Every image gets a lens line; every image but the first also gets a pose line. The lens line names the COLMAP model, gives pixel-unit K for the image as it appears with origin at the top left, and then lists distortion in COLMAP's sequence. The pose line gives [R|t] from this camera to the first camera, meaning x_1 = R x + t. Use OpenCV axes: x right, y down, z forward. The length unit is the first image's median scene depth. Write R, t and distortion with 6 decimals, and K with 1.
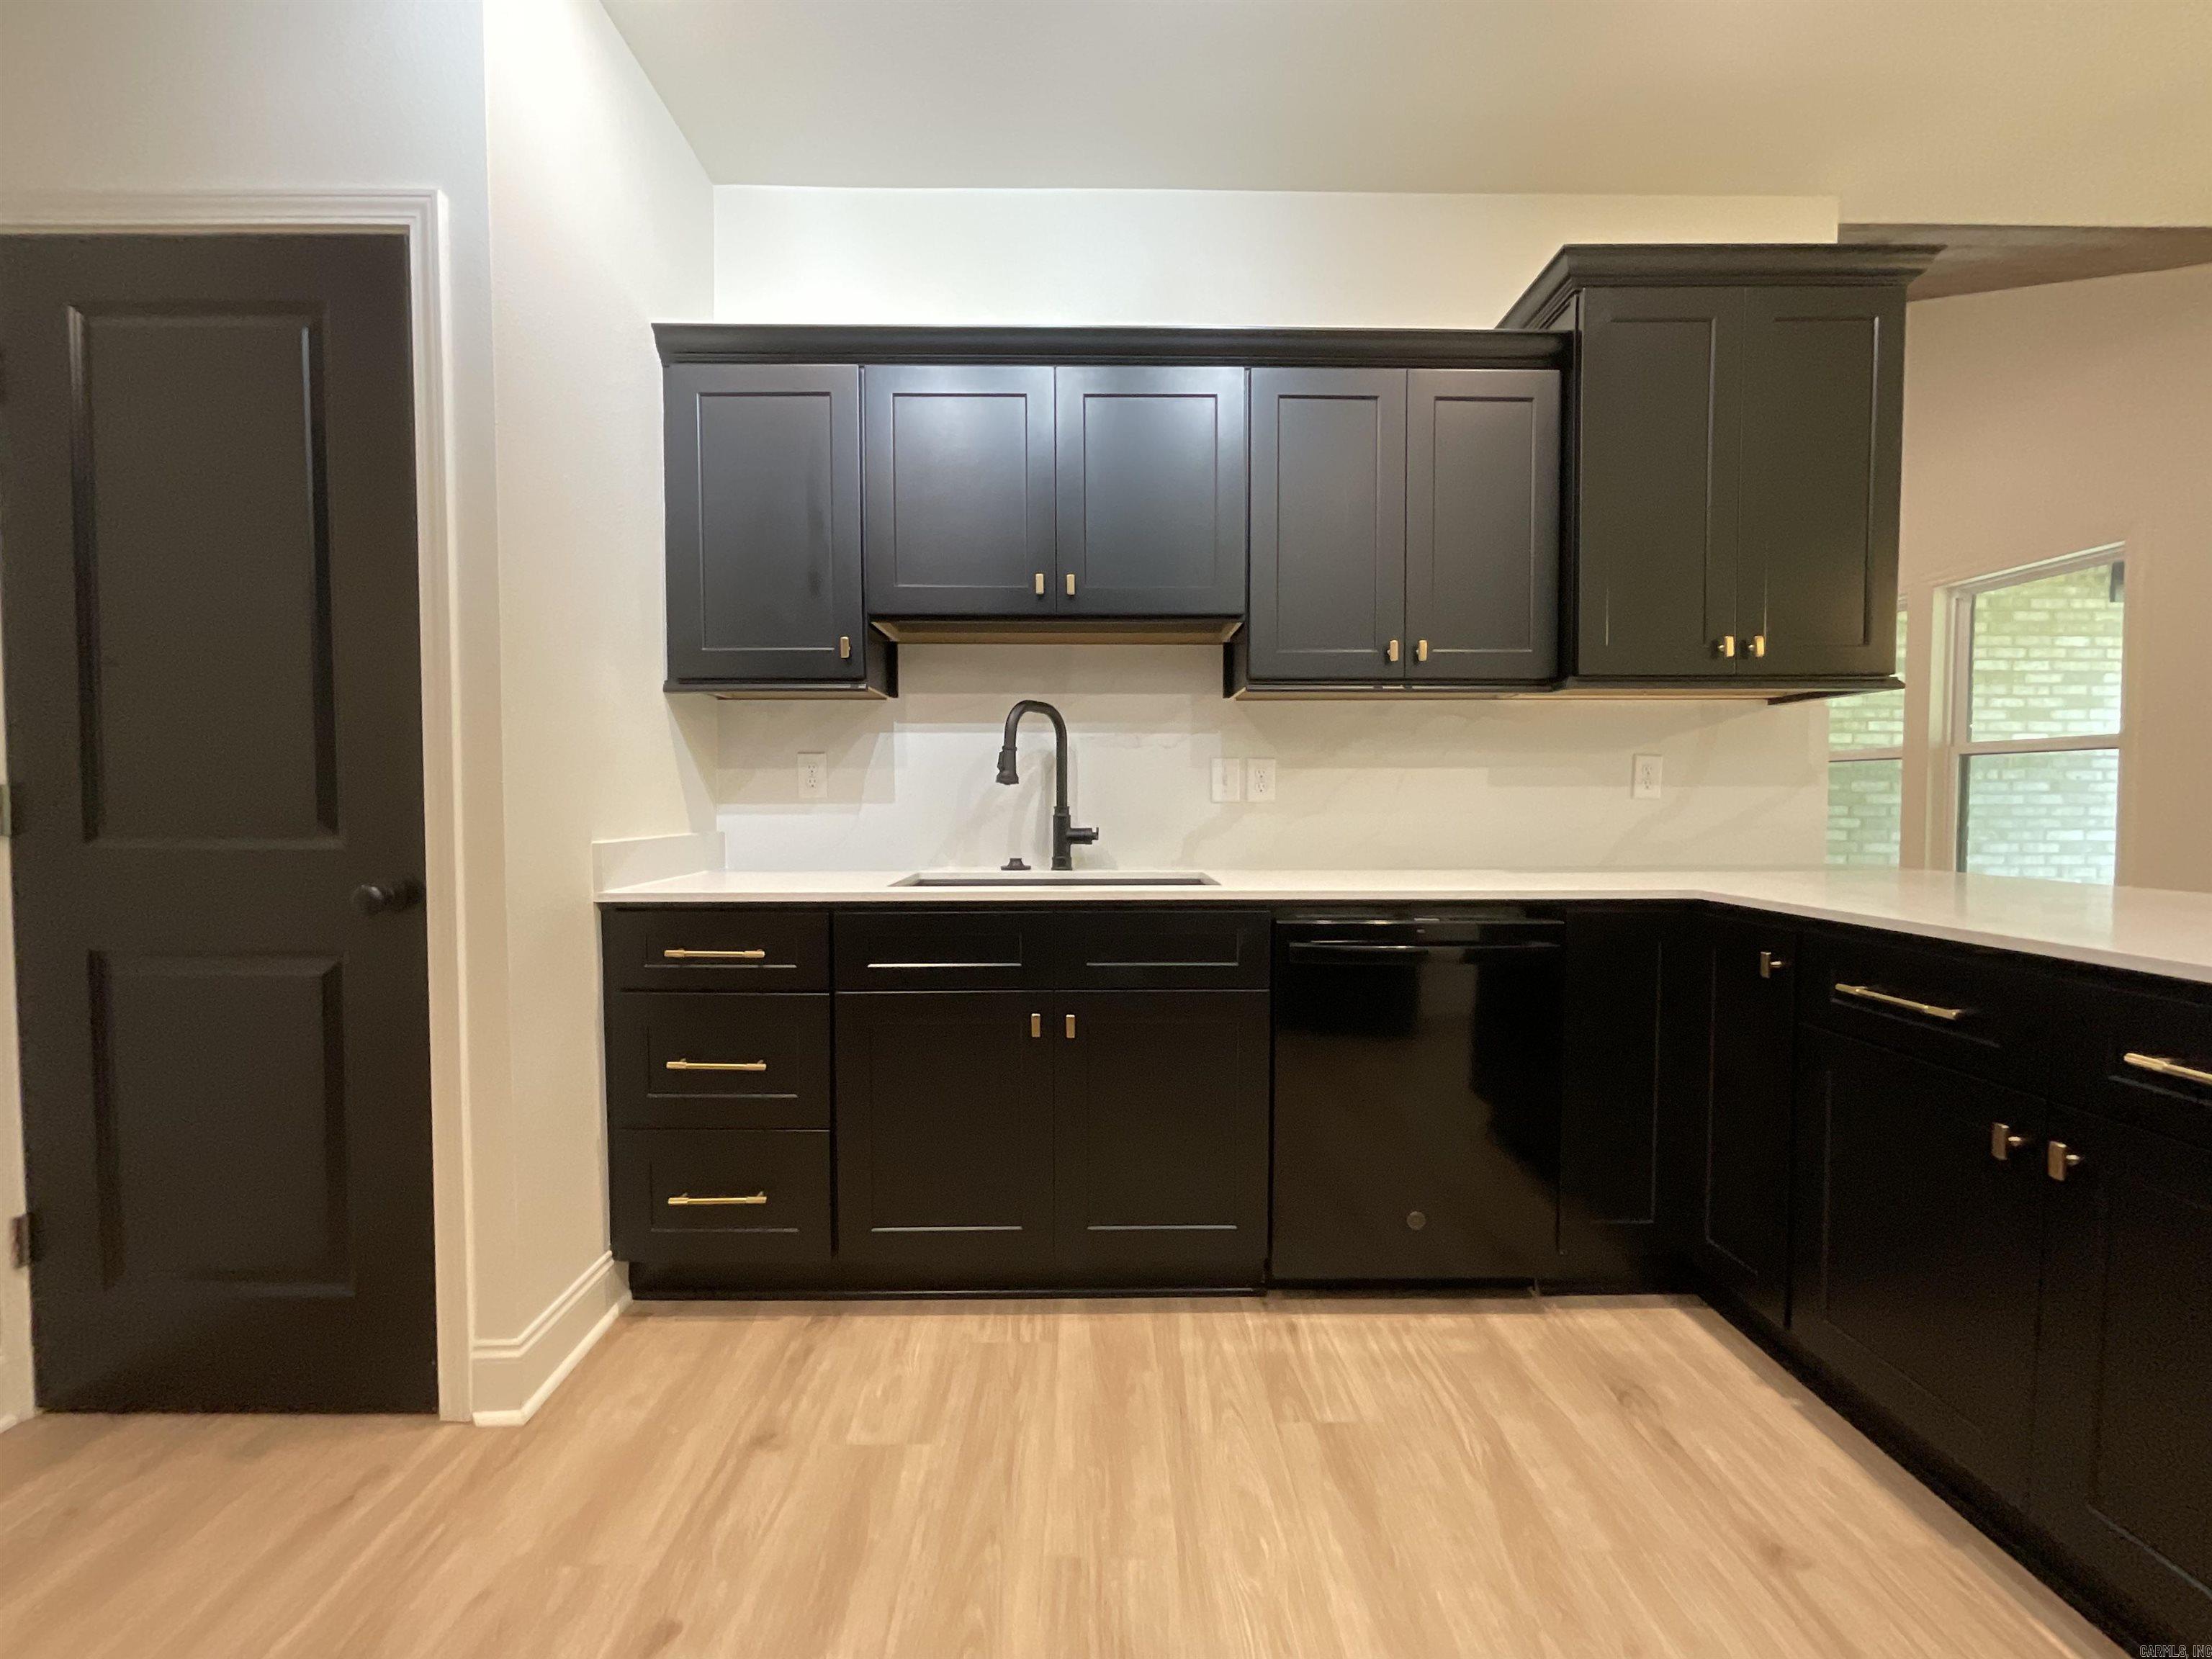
lens RADIAL K [[899.3, 0, 1111.3], [0, 899.3, 832.1], [0, 0, 1]] dist [-0.002860, 0.001696]
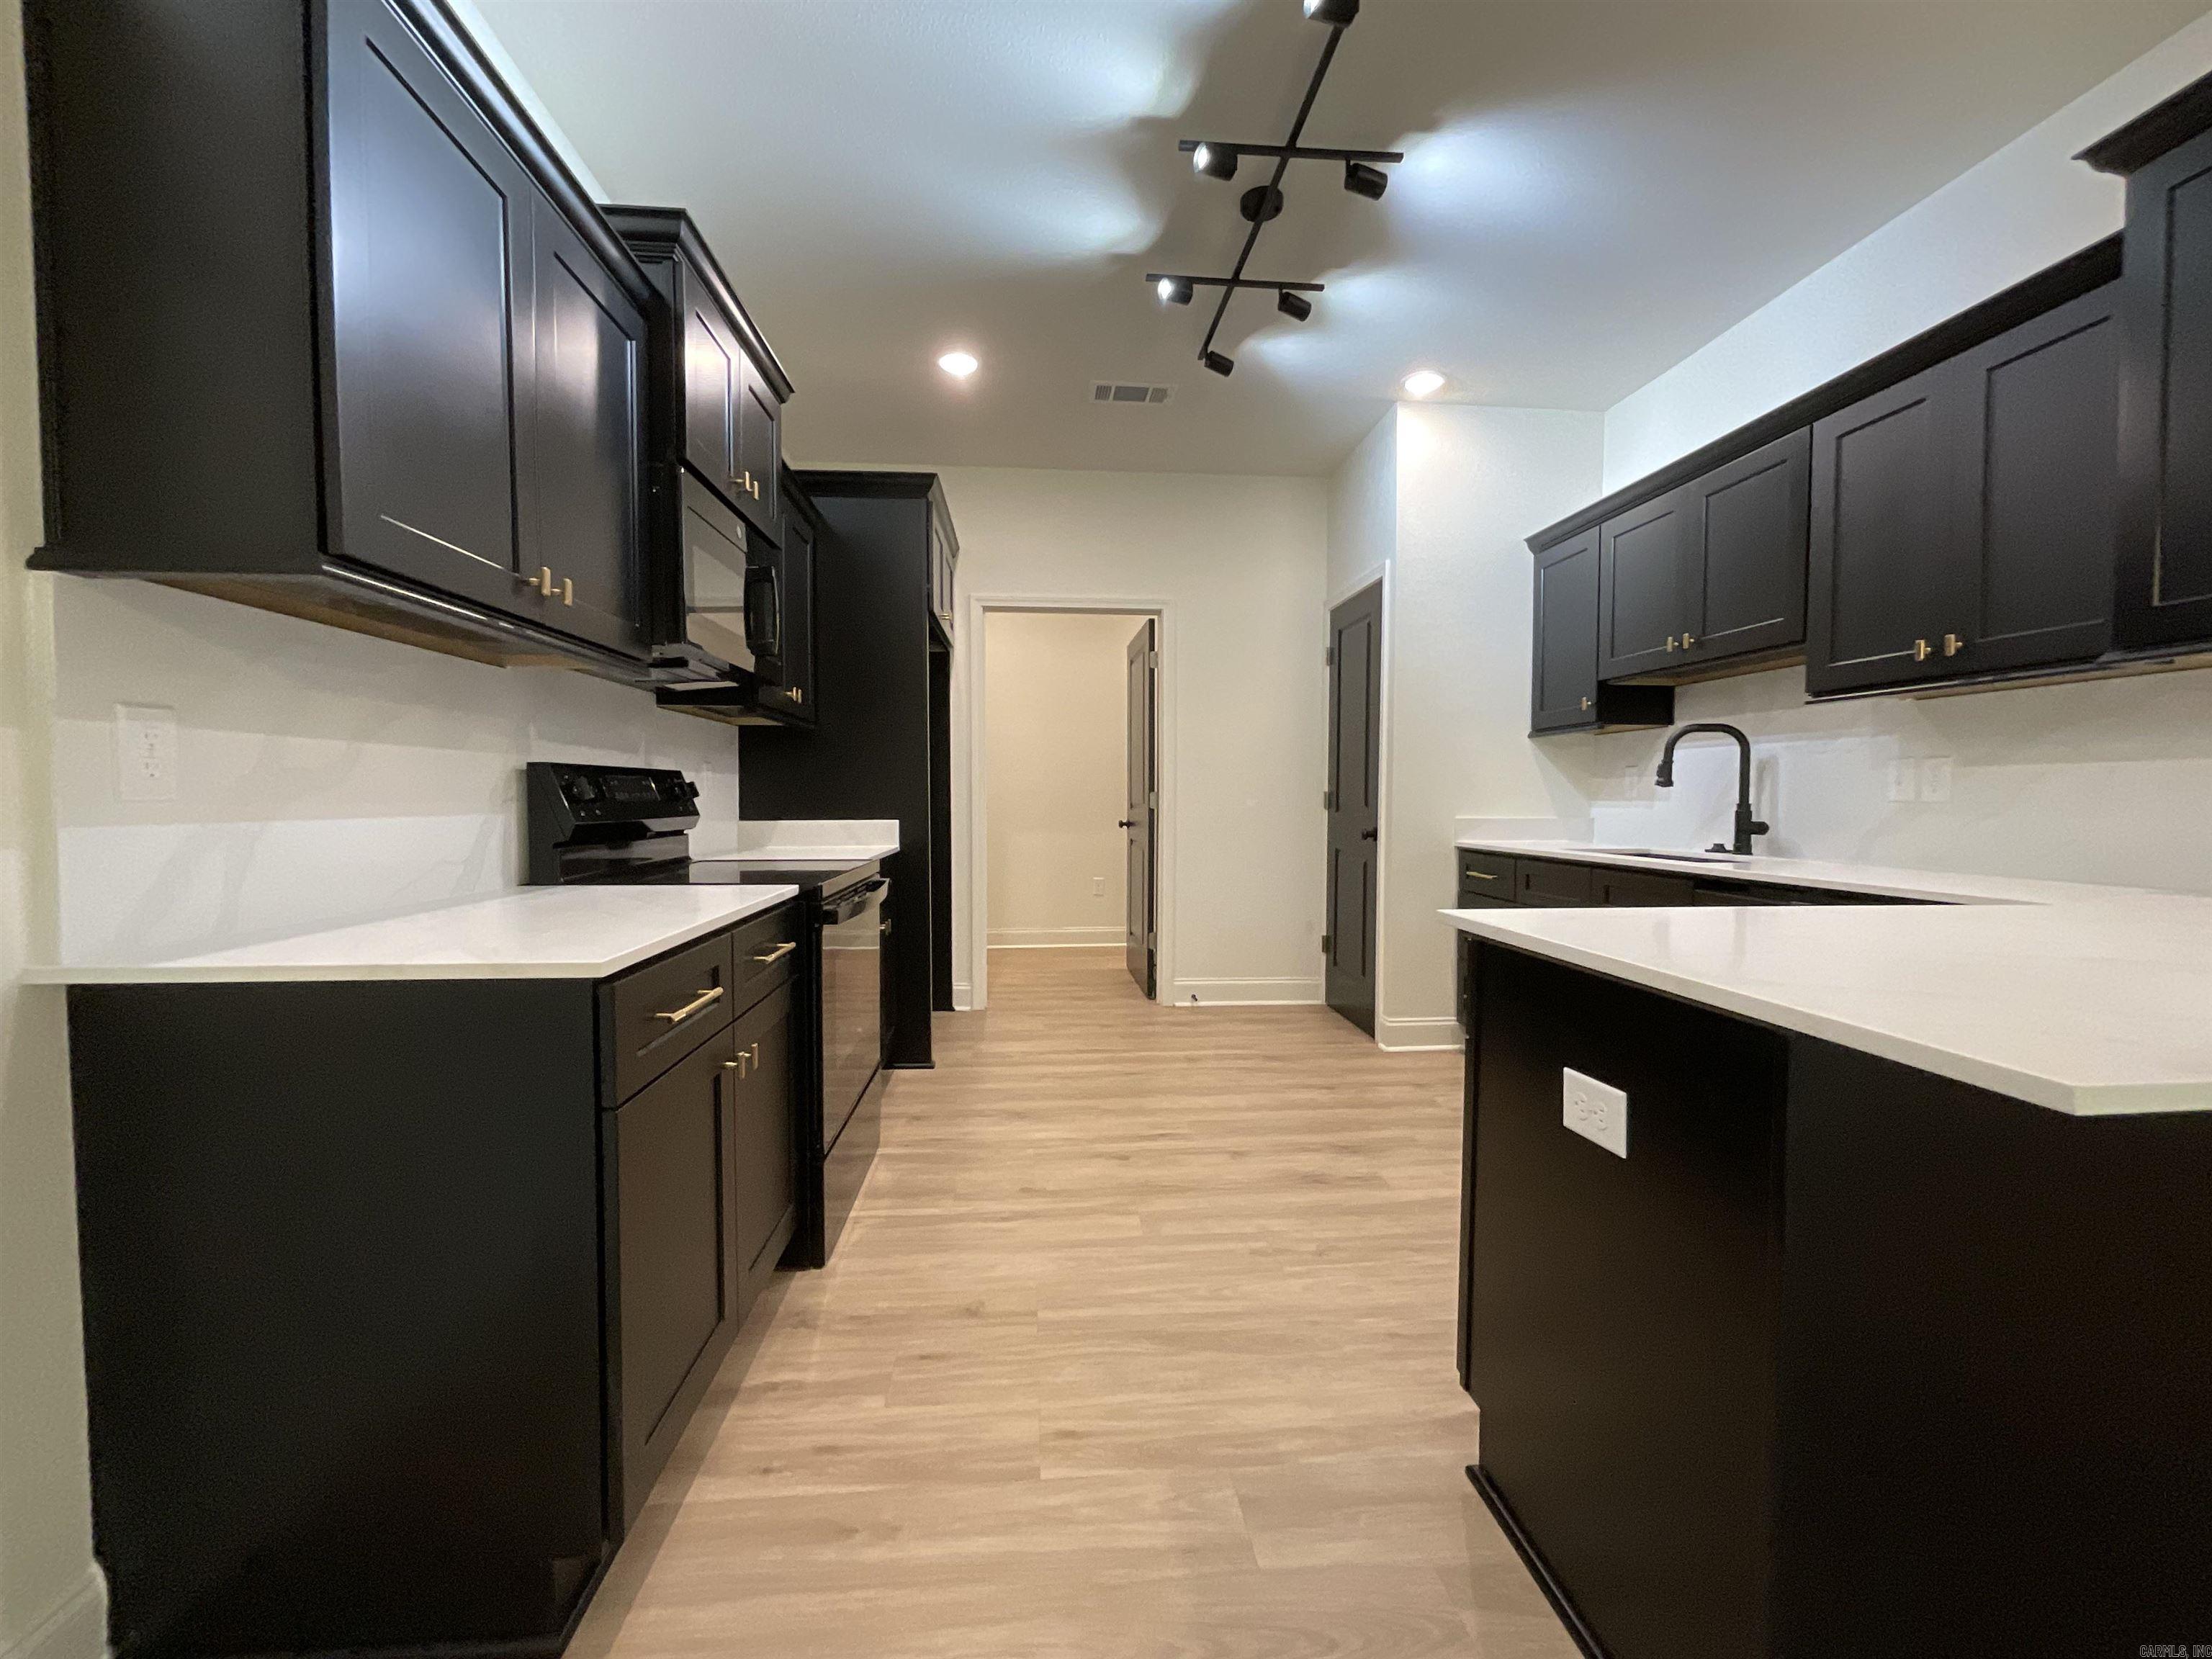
lens RADIAL K [[899.3, 0, 1117.6], [0, 899.3, 829.1], [0, 0, 1]] dist [-0.002860, 0.001696]
pose [[0.085914, 0.037884, -0.995582, 1.222444], [-0.031488, 0.998881, 0.035292, -0.011263], [0.995805, 0.028317, 0.087011, 0.026272]]
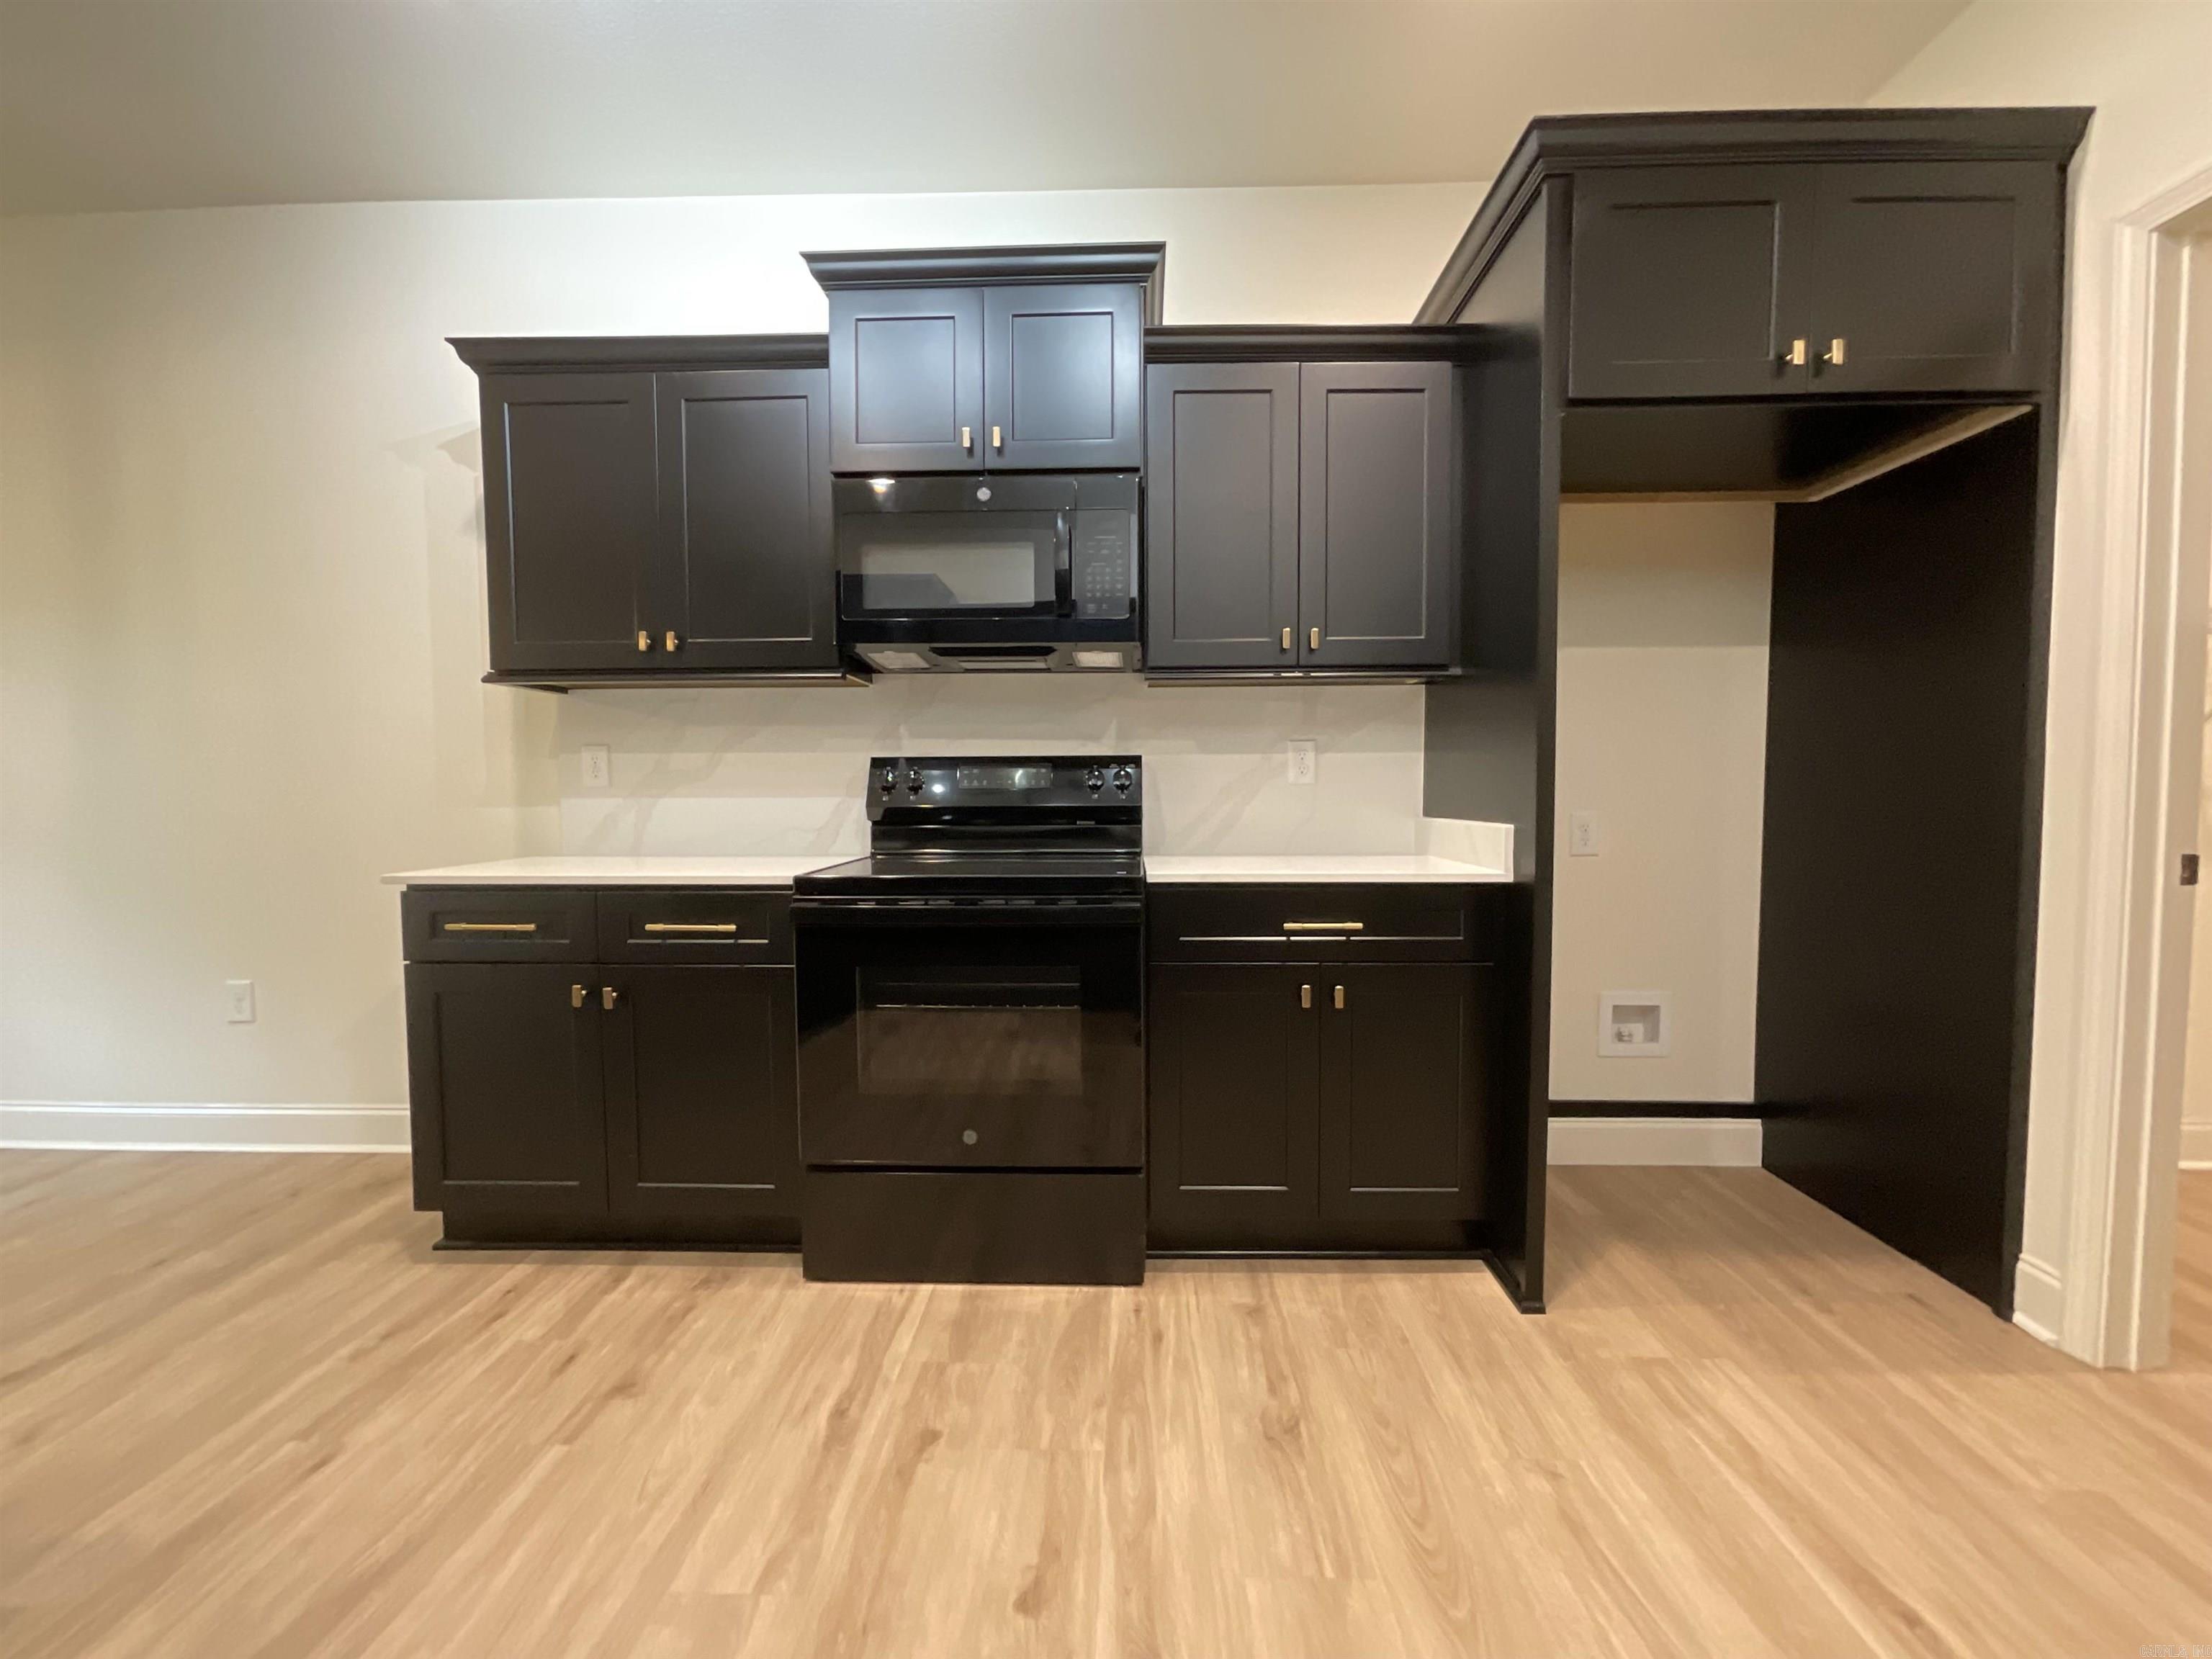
lens RADIAL K [[899.3, 0, 1104.4], [0, 899.3, 834.2], [0, 0, 1]] dist [-0.002860, 0.001696]
pose [[-0.999281, 0.000872, 0.037907, -0.075900], [0.003855, 0.996892, 0.078688, -0.019683], [-0.037721, 0.078777, -0.996178, 0.665946]]
